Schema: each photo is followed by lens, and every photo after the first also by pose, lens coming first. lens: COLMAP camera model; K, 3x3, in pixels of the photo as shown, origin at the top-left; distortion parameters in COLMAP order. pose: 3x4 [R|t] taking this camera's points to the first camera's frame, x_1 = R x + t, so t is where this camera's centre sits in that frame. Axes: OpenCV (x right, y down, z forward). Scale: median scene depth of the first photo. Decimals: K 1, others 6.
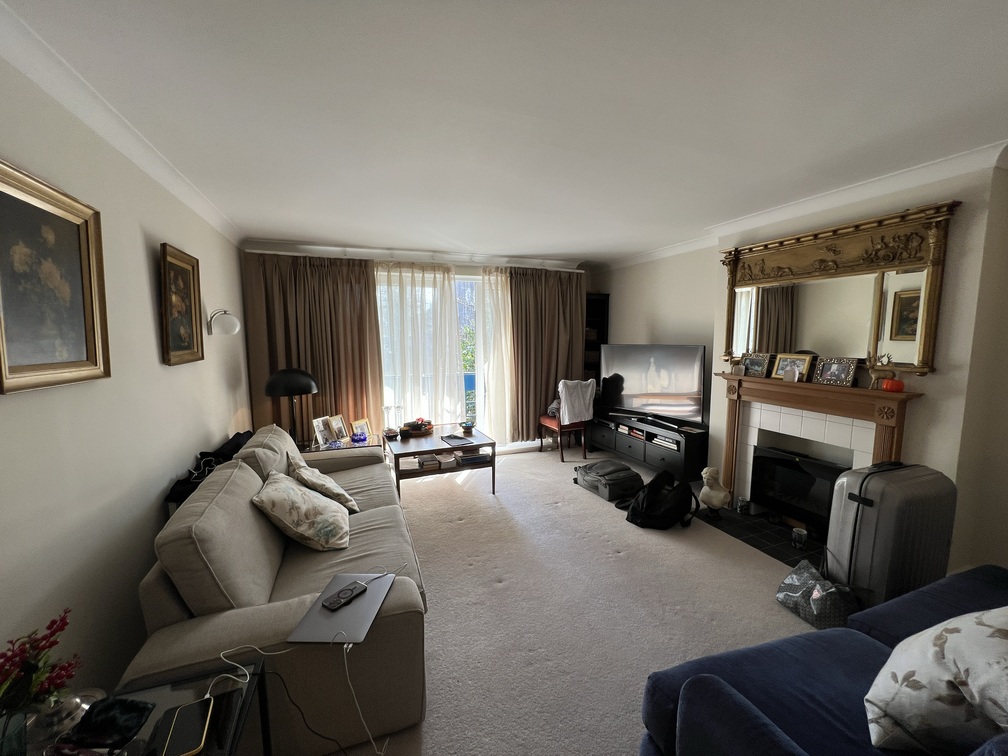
lens RADIAL K [[406.9, 0, 502.6], [0, 406.9, 376.6], [0, 0, 1]] dist [-0.003338, 0.000561]
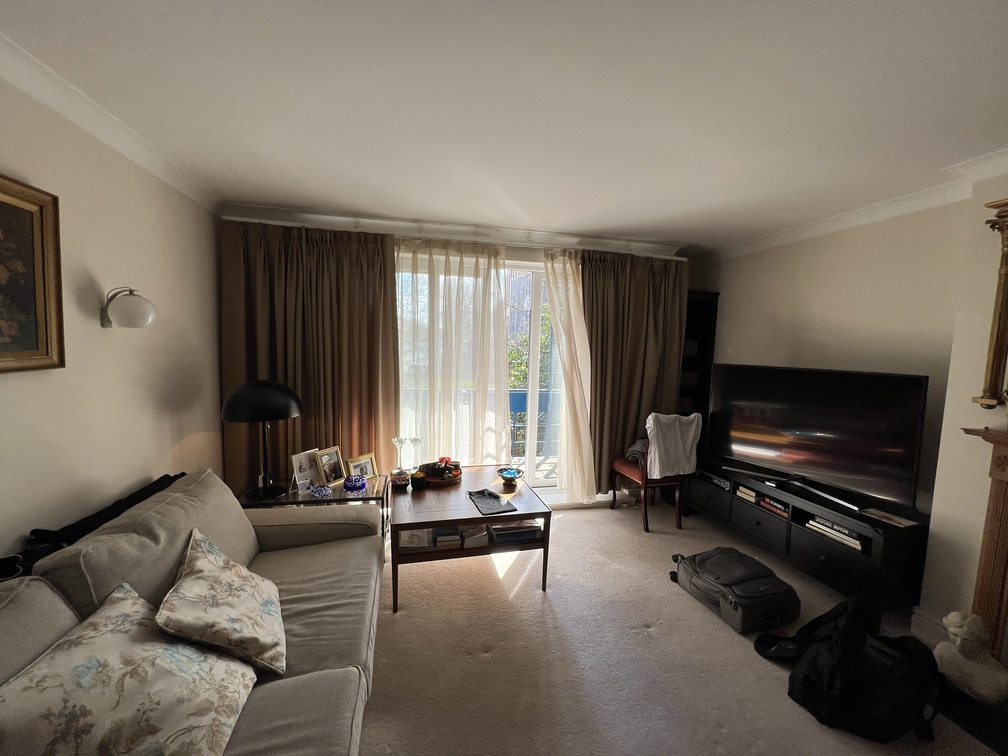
lens RADIAL K [[406.9, 0, 502.4], [0, 406.9, 376.0], [0, 0, 1]] dist [-0.003338, 0.000561]
pose [[0.989459, 0.046693, -0.137079, -0.014633], [-0.049759, 0.998580, -0.019025, -0.033867], [0.135996, 0.025646, 0.990377, 0.339891]]
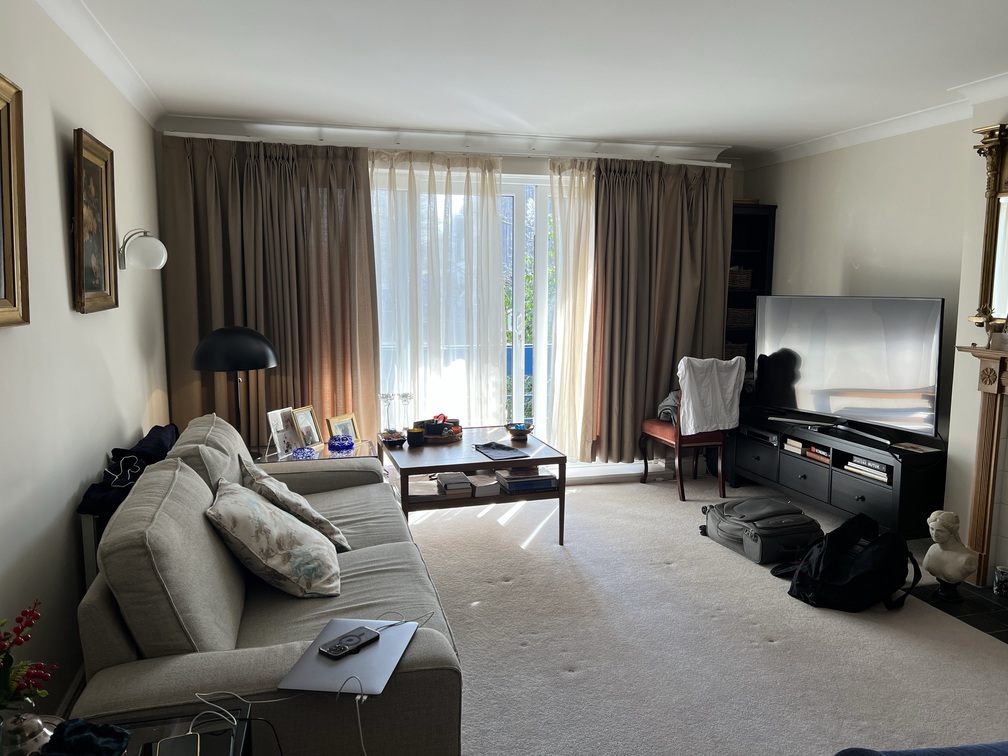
lens RADIAL K [[759.0, 0, 509.4], [0, 759.0, 369.3], [0, 0, 1]] dist [0.052201, -0.068872]
pose [[0.995747, 0.021337, -0.089627, -0.003418], [-0.020179, 0.999701, 0.013804, 0.018901], [0.089895, -0.011937, 0.995880, -0.106551]]
